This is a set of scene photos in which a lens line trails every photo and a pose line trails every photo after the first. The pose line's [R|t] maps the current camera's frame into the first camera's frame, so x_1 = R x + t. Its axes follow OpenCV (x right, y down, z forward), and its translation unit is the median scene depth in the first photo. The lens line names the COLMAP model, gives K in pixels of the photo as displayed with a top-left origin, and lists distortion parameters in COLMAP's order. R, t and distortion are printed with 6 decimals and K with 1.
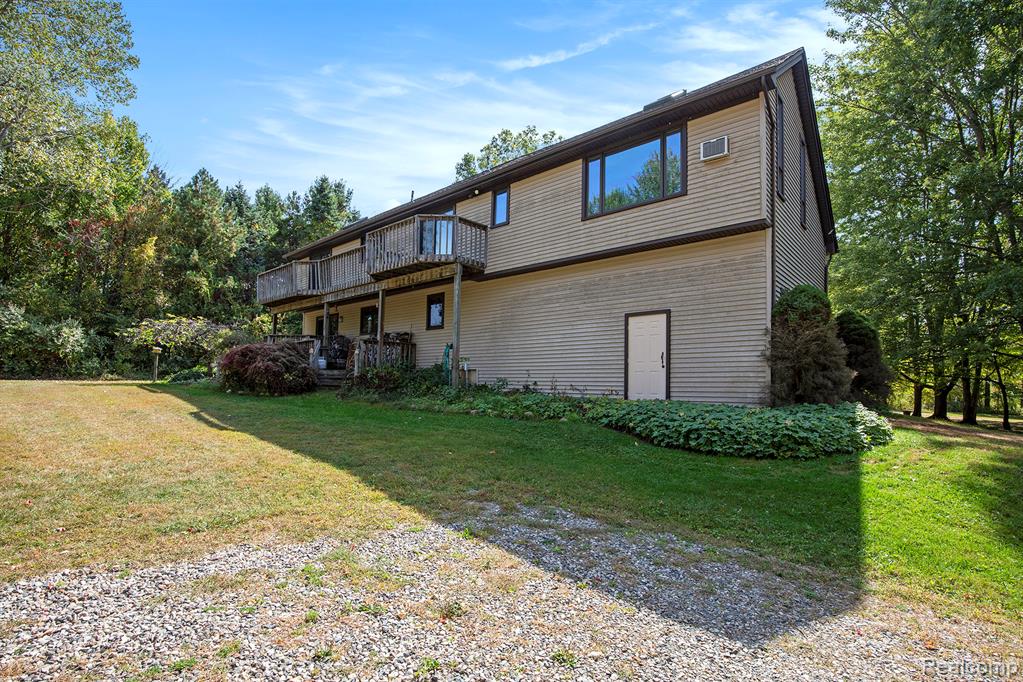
lens RADIAL K [[465.5, 0, 511.5], [0, 465.5, 341.0], [0, 0, 1]] dist [-0.053804, 0.000232]
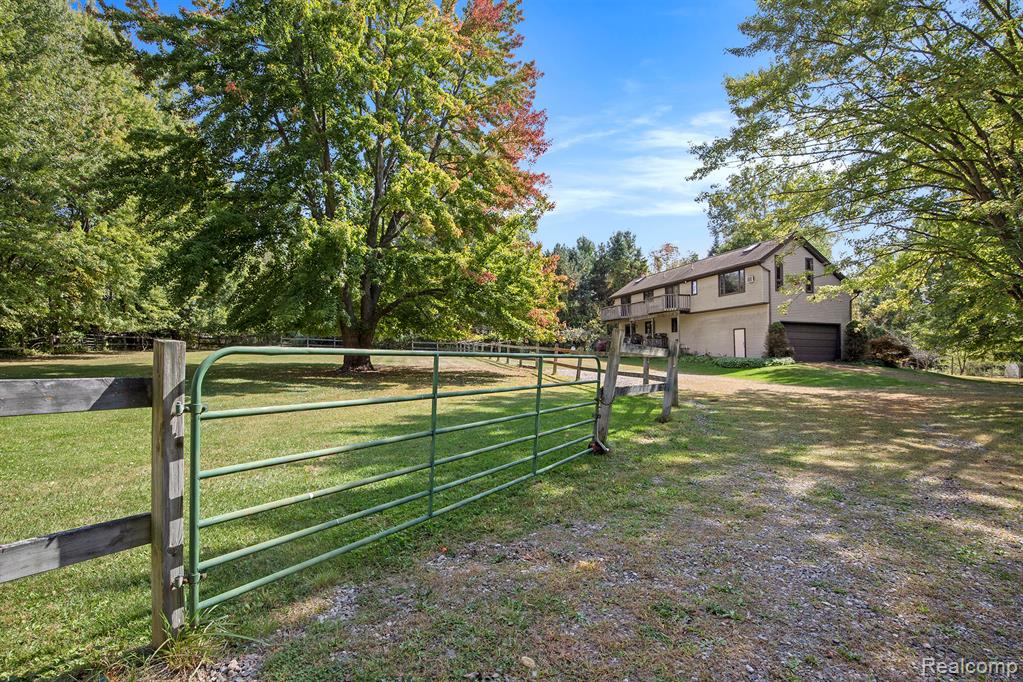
lens RADIAL K [[465.5, 0, 511.5], [0, 465.5, 341.0], [0, 0, 1]] dist [-0.053804, 0.000232]
pose [[0.828502, -0.015570, -0.559769, 0.458393], [0.041356, 0.998585, 0.033436, -0.088726], [0.558457, -0.050852, 0.827974, -1.427783]]
